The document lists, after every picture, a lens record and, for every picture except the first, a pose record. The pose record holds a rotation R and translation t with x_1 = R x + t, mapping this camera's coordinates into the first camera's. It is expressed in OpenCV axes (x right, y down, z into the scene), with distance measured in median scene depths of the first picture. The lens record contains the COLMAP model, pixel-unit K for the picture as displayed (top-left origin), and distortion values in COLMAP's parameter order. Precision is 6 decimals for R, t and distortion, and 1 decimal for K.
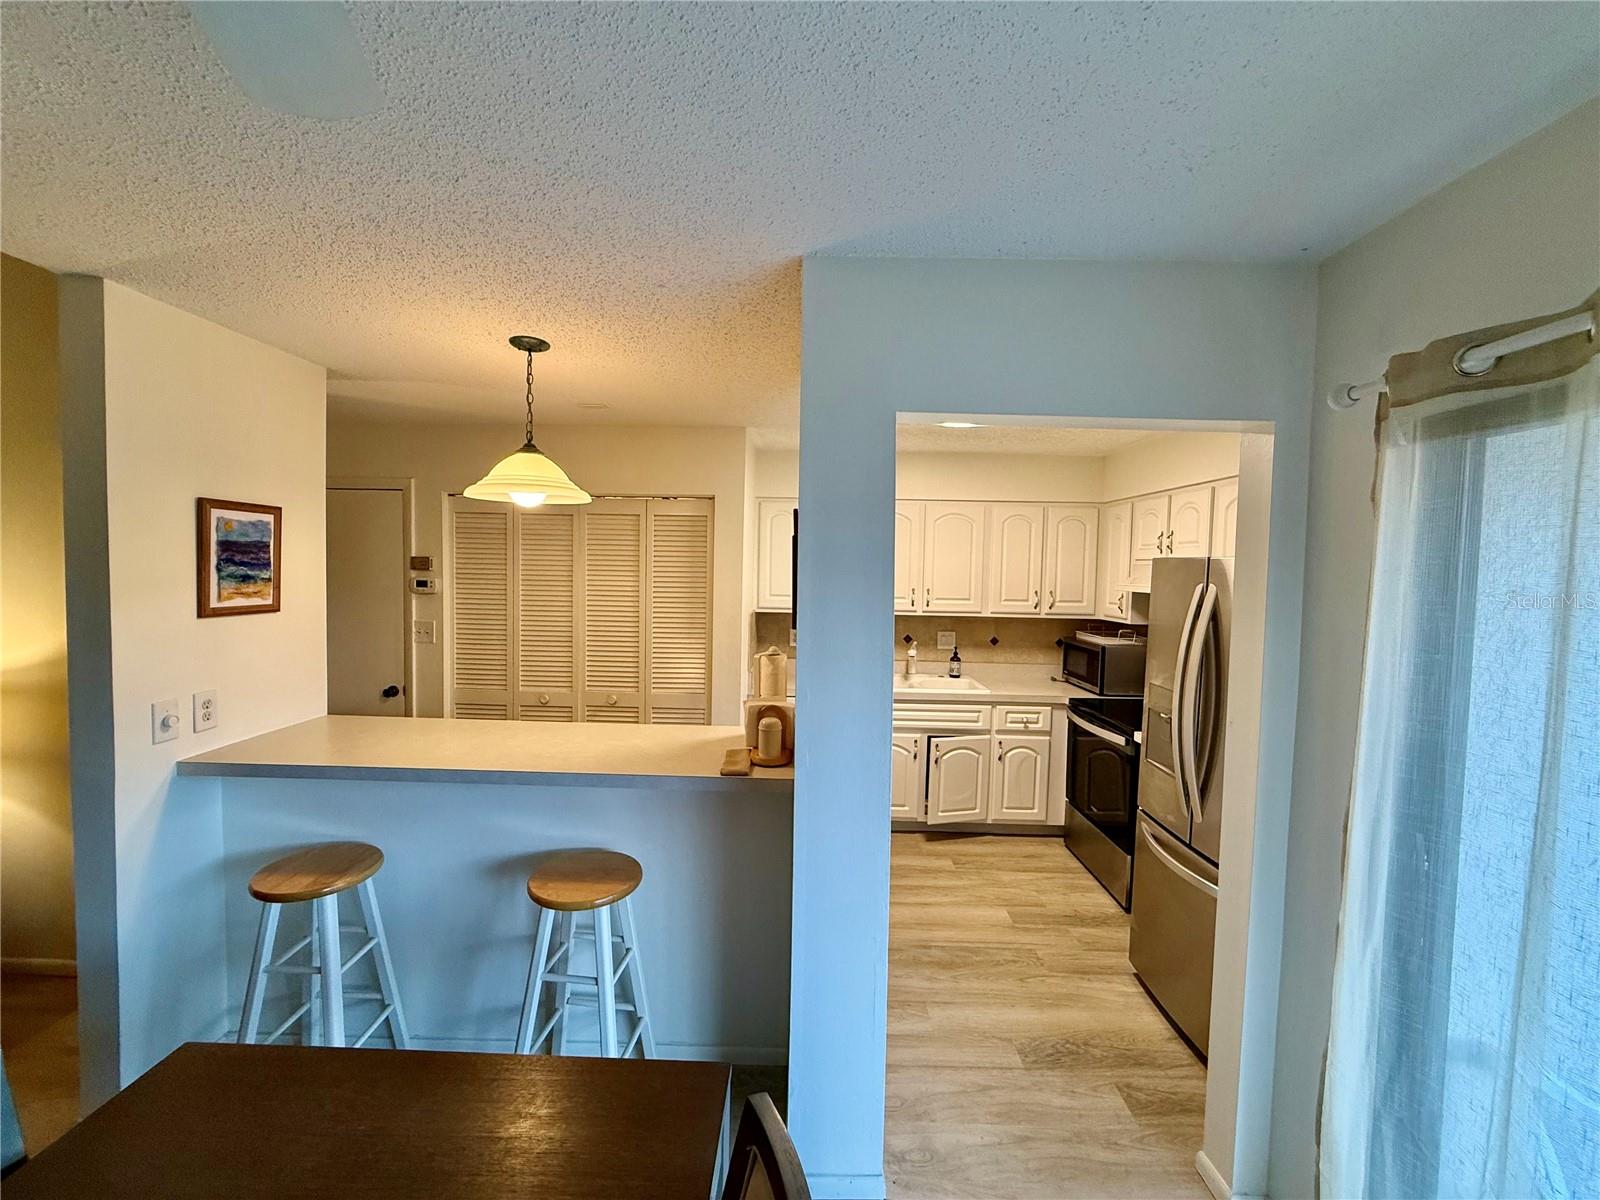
lens RADIAL K [[636.2, 0, 798.4], [0, 636.2, 598.6], [0, 0, 1]] dist [0.002159, -0.000213]
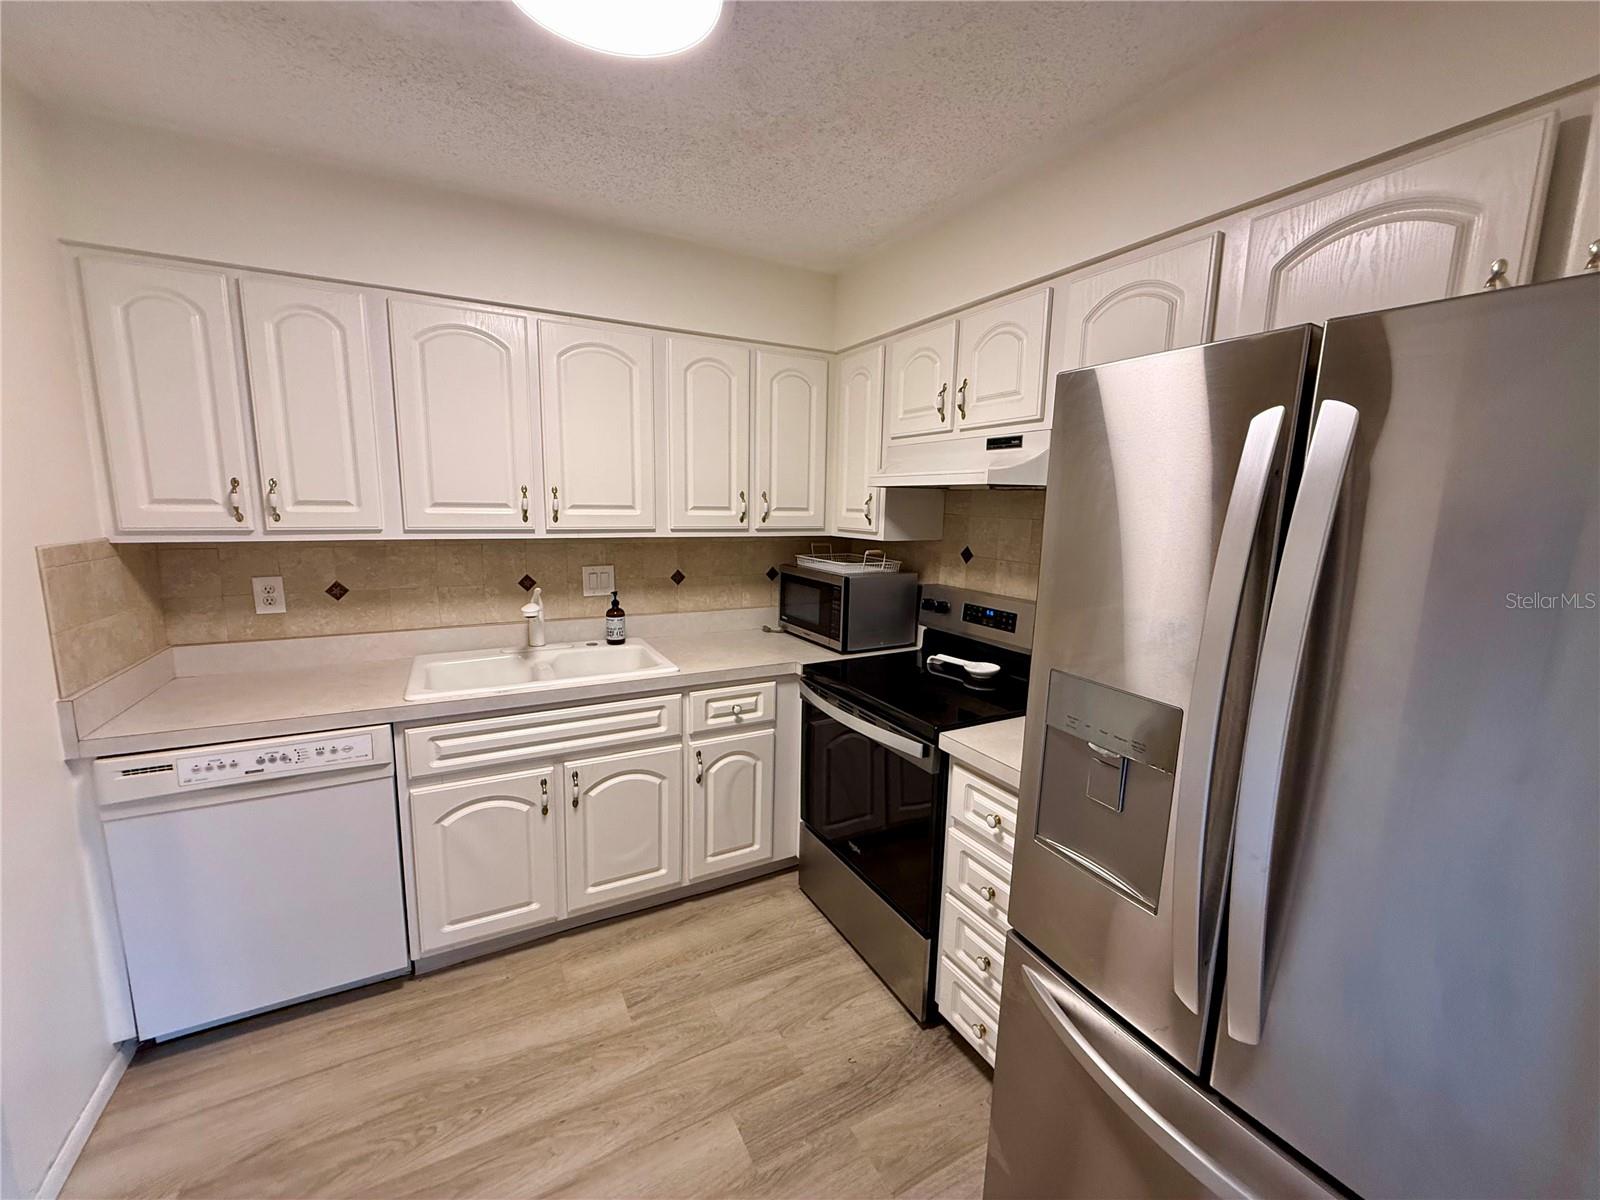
lens RADIAL K [[636.2, 0, 797.9], [0, 636.2, 597.4], [0, 0, 1]] dist [0.002159, -0.000213]
pose [[0.874953, -0.075754, 0.478245, 0.129735], [0.022571, 0.992993, 0.115998, 0.019818], [-0.483682, -0.090698, 0.870532, 0.463608]]
